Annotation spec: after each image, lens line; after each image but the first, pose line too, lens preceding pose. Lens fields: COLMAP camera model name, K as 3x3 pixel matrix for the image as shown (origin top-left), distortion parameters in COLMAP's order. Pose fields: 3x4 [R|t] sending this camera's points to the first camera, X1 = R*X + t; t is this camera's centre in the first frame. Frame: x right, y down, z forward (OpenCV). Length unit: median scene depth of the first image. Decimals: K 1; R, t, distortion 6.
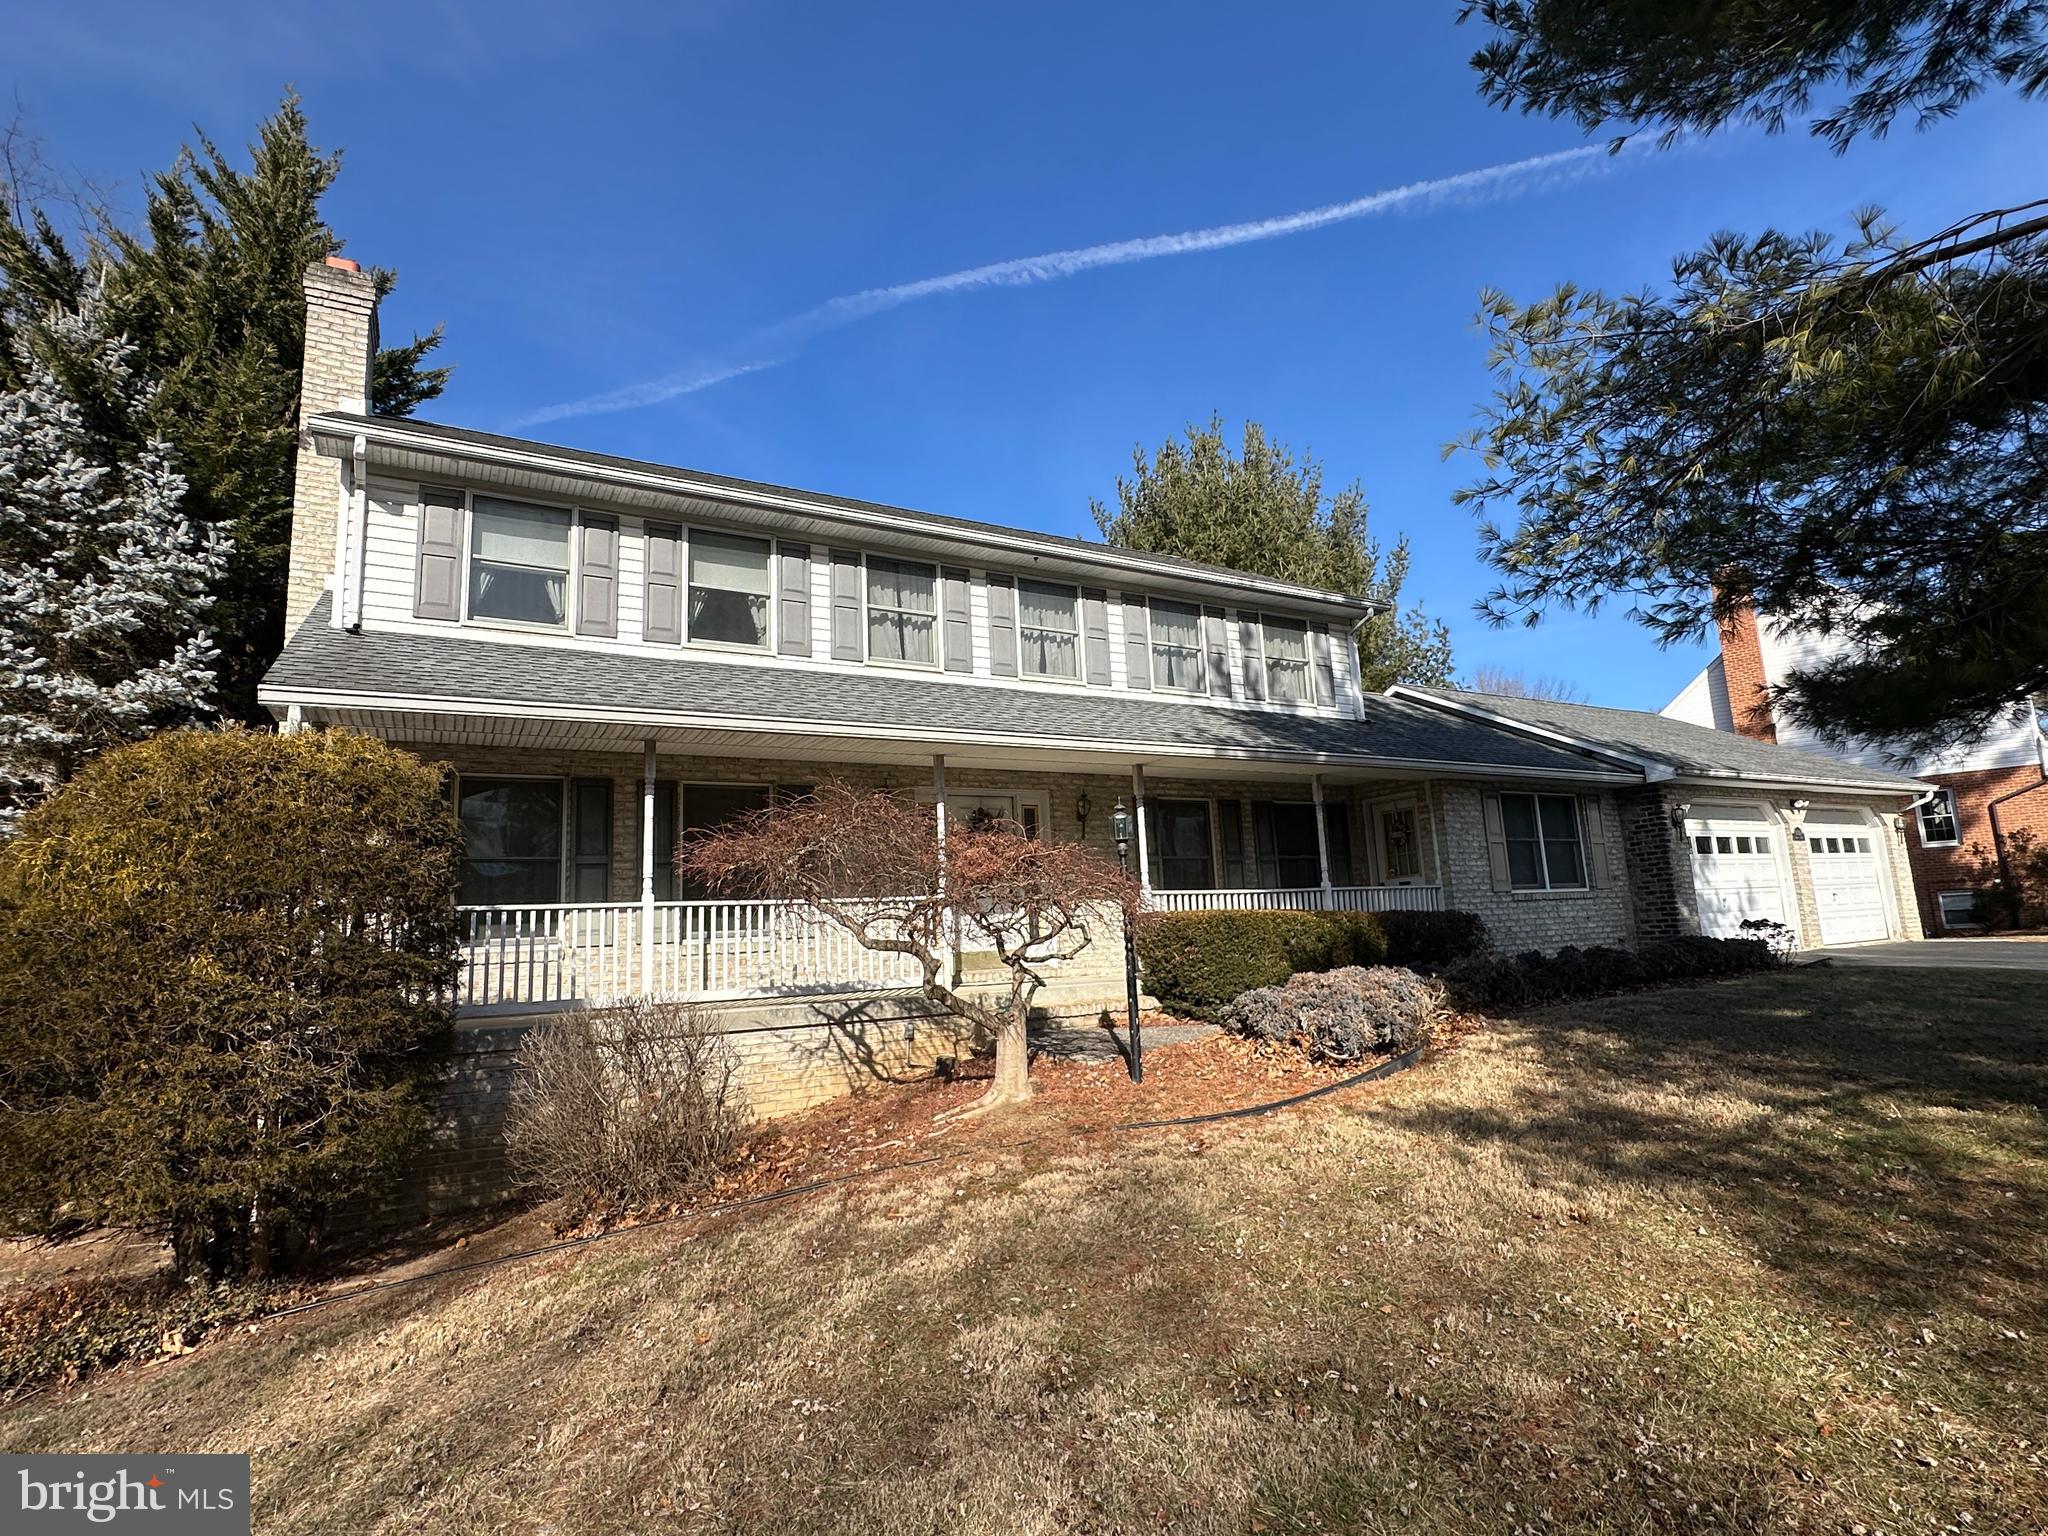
lens RADIAL K [[1029.3, 0, 1024.0], [0, 1029.3, 768.0], [0, 0, 1]] dist [-0.002279, 0.000086]
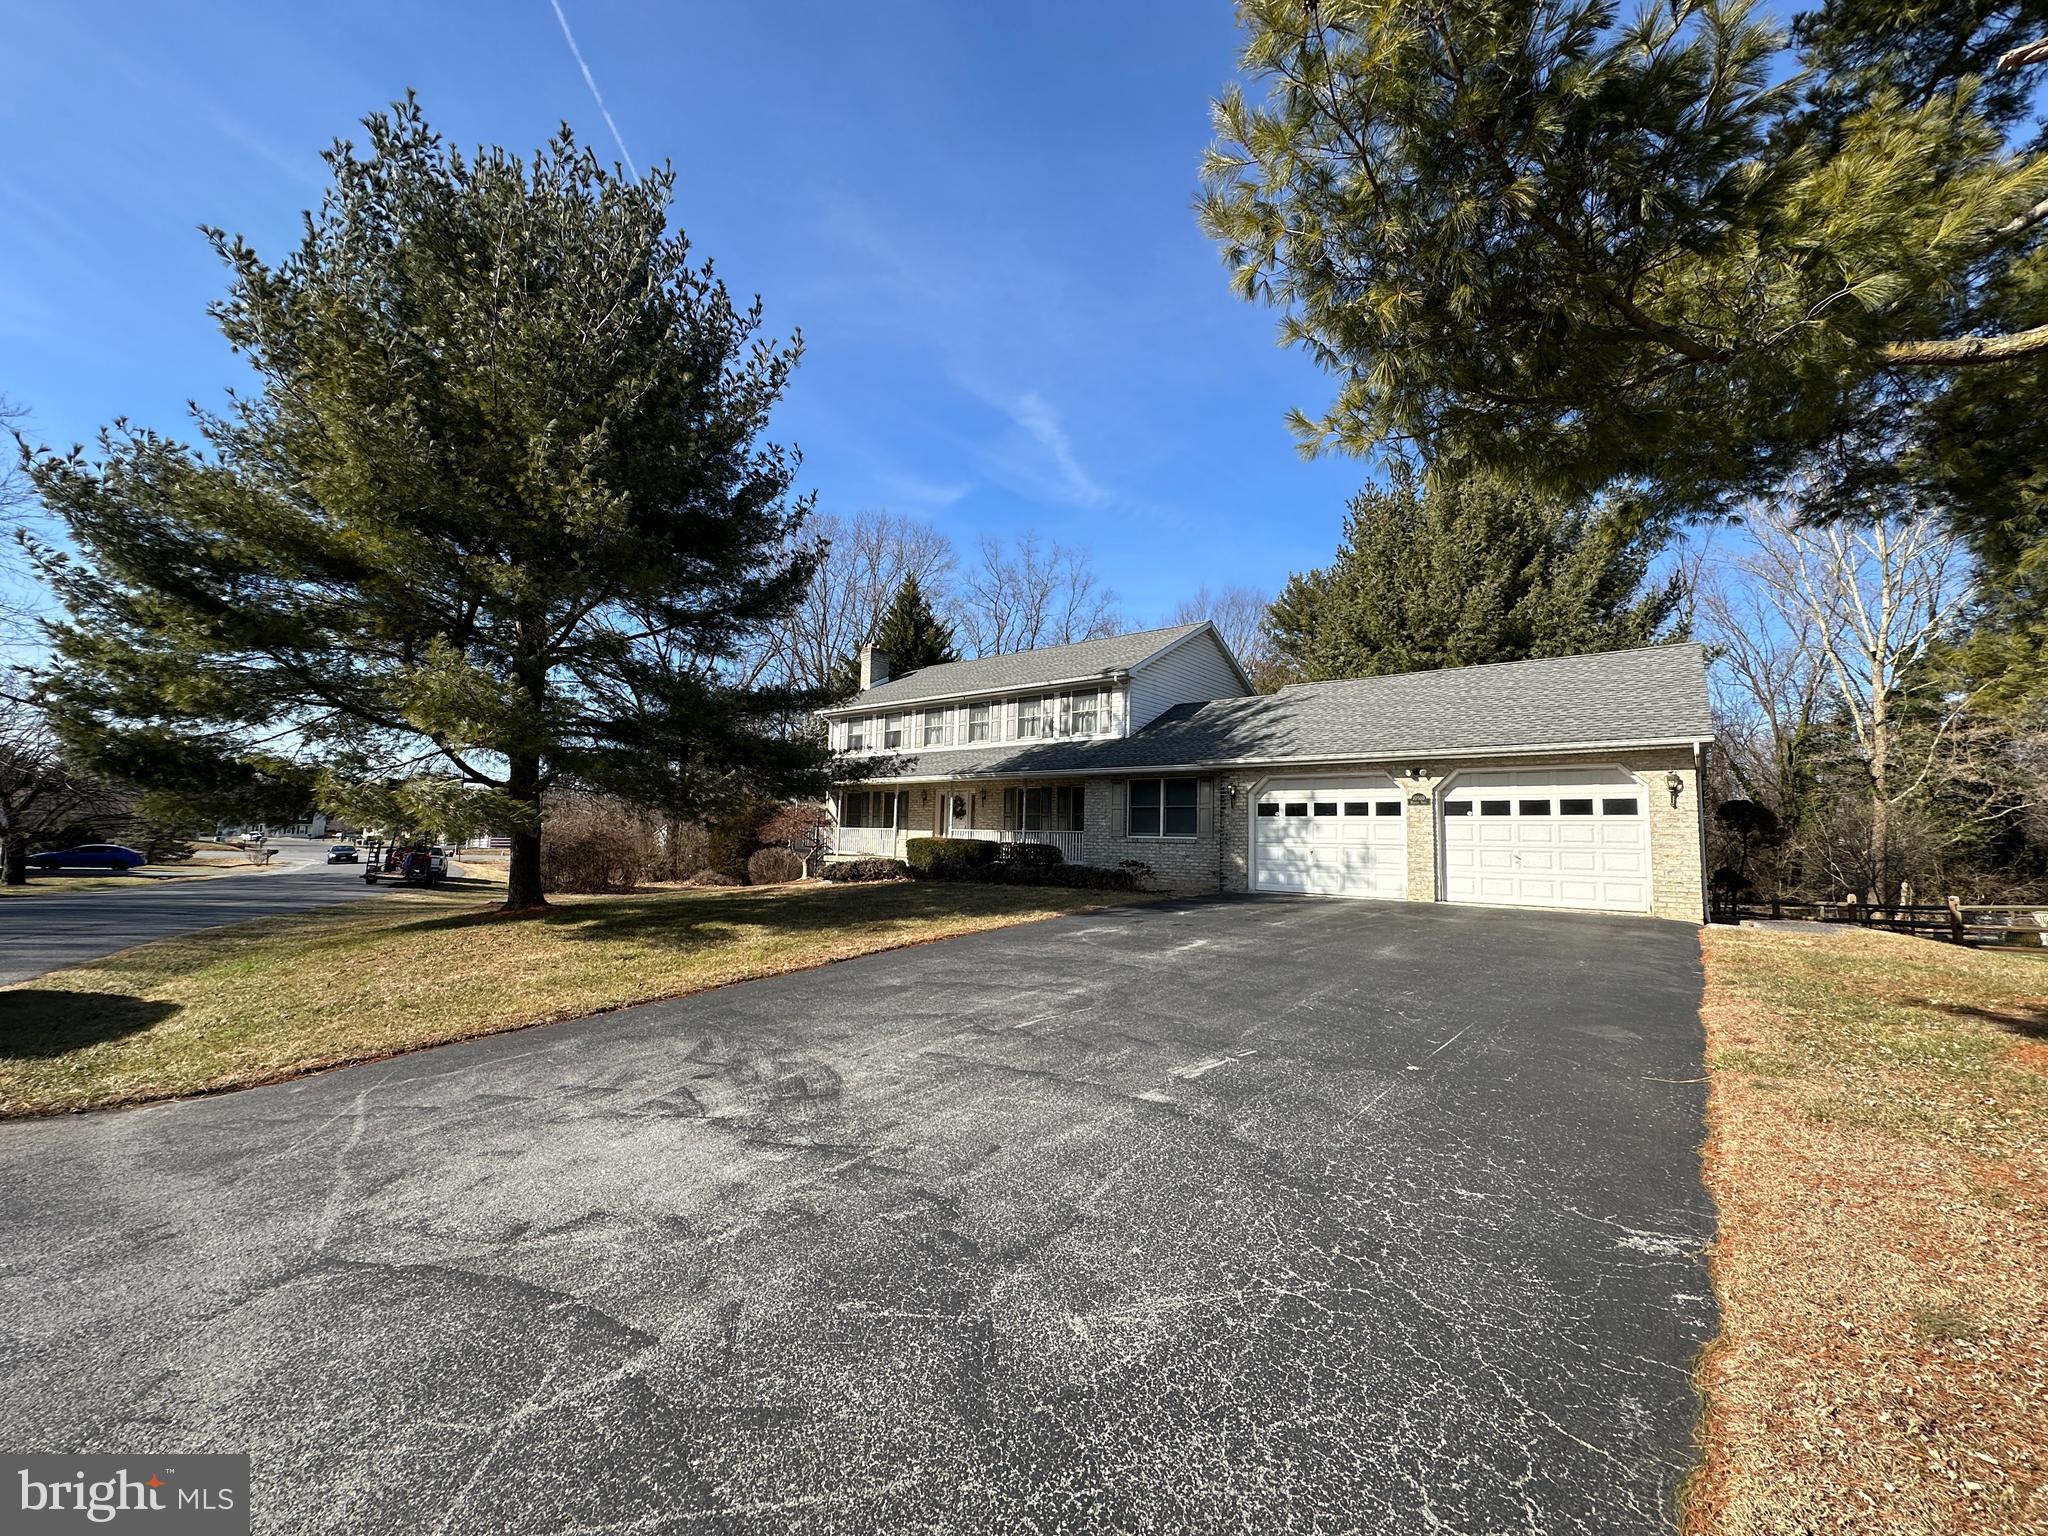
lens RADIAL K [[813.4, 0, 1024.7], [0, 813.4, 763.7], [0, 0, 1]] dist [-0.003452, 0.000846]
pose [[0.361089, -0.036481, -0.931818, 2.362762], [0.106734, 0.994285, 0.002434, -0.036189], [0.926403, -0.100336, 0.362919, 0.478339]]
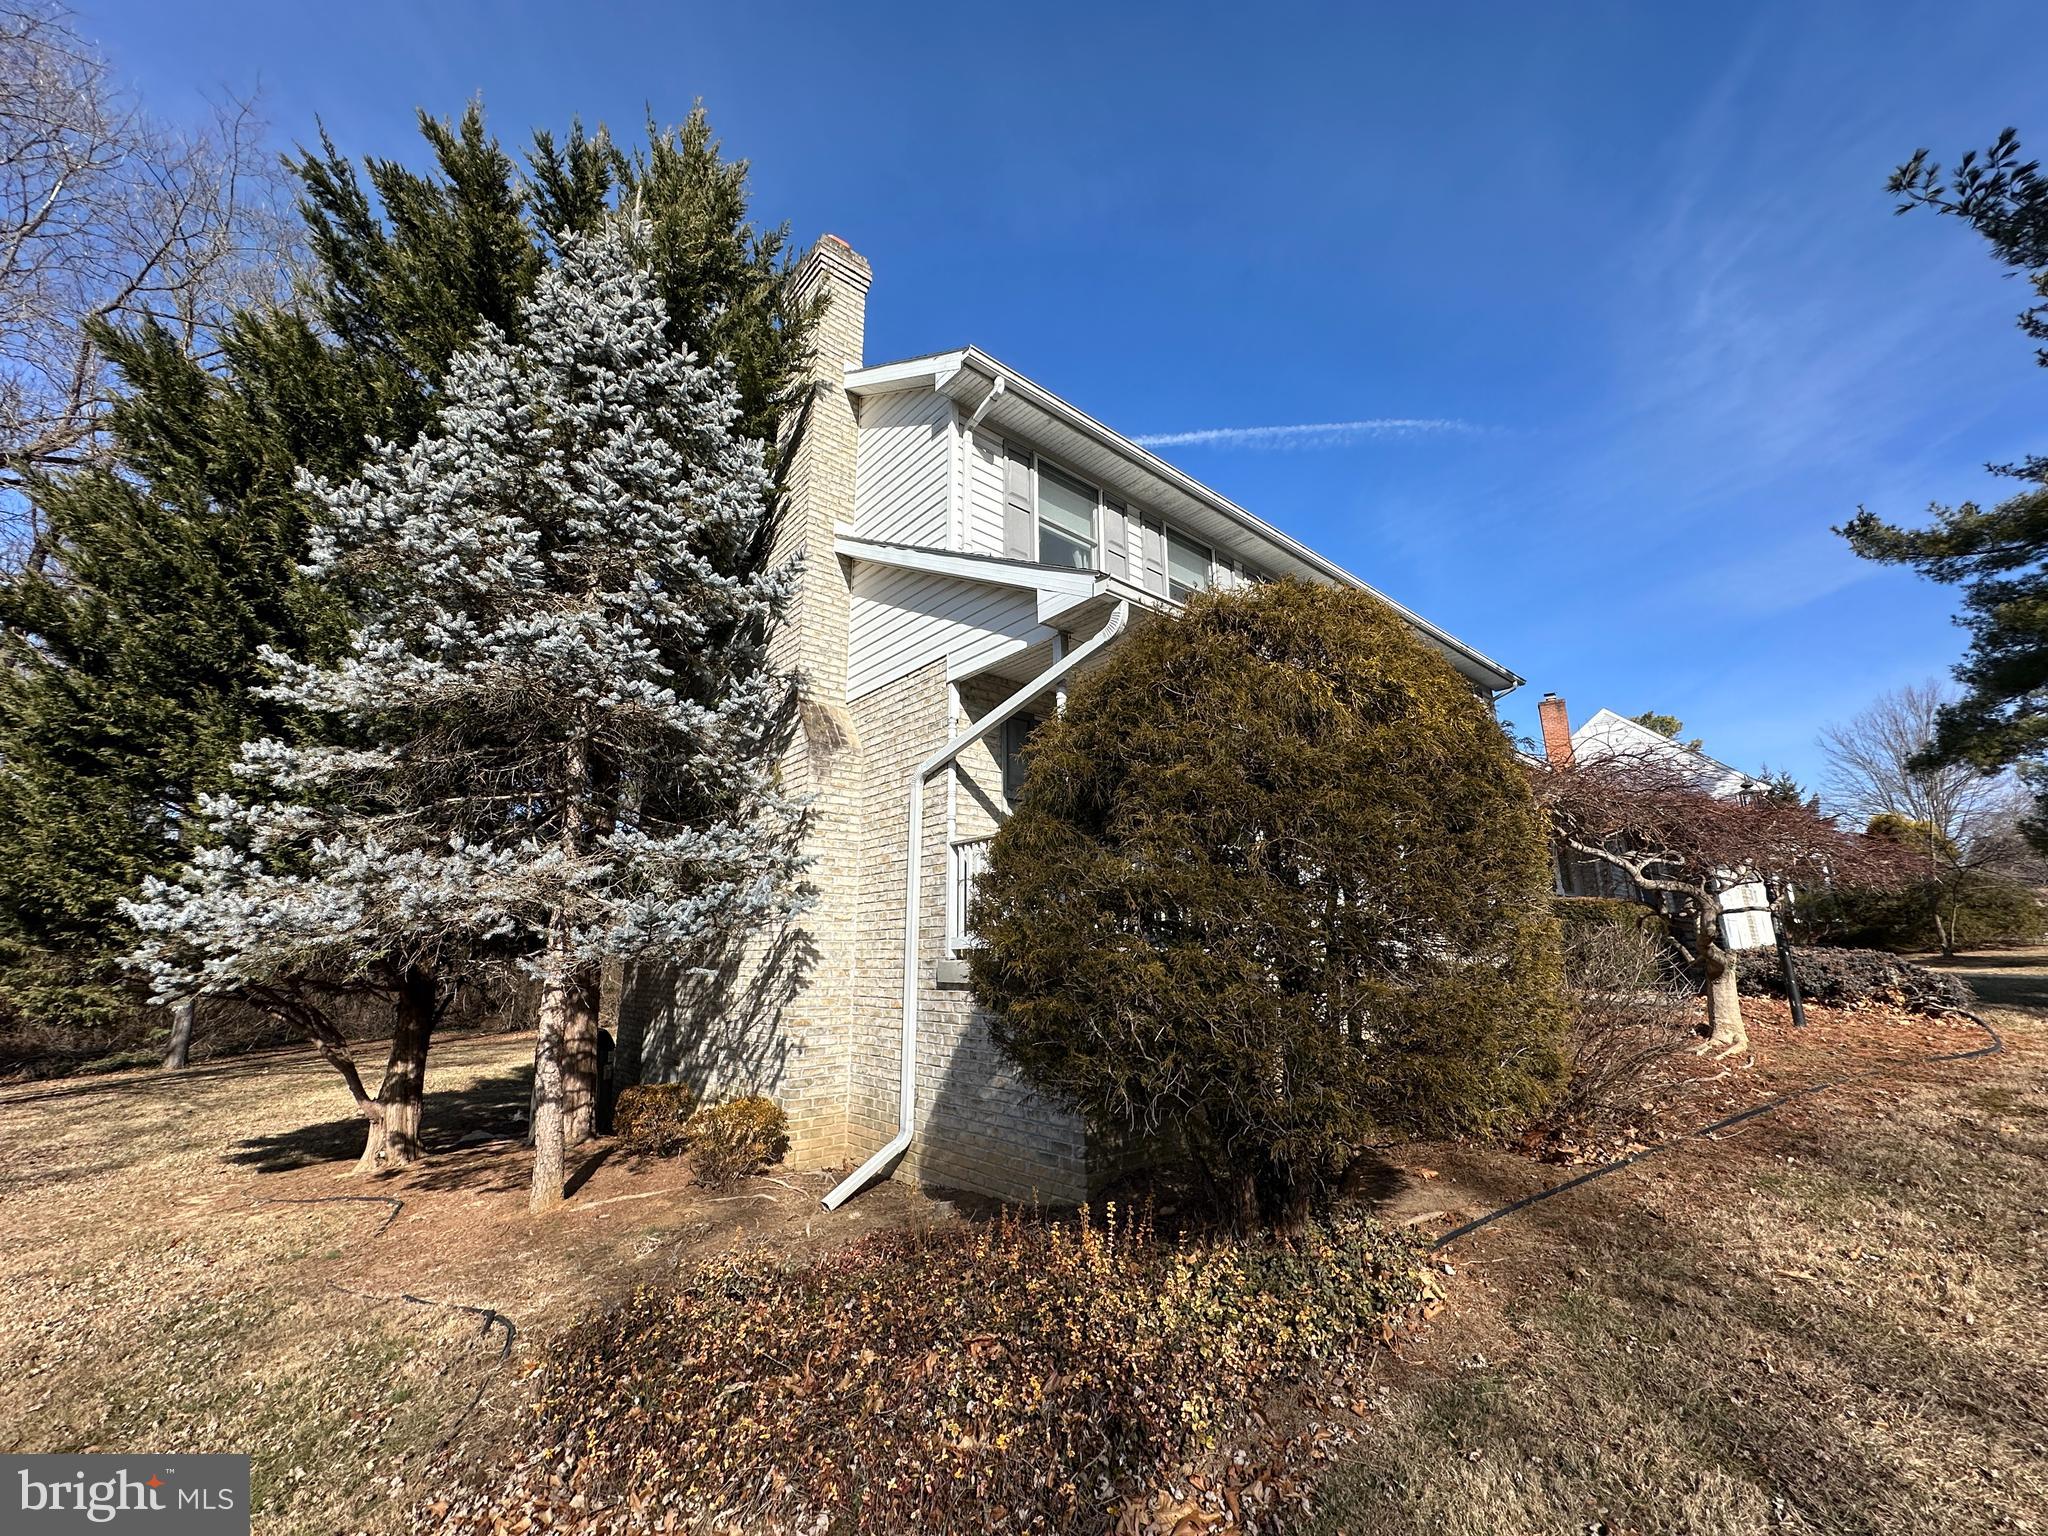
lens RADIAL K [[781.9, 0, 1002.7], [0, 781.9, 763.3], [0, 0, 1]] dist [-0.003652, -0.000199]
pose [[0.979288, 0.084543, 0.183979, -0.661811], [-0.068833, 0.993544, -0.090175, 0.115989], [-0.190415, 0.075644, 0.978785, 0.230459]]
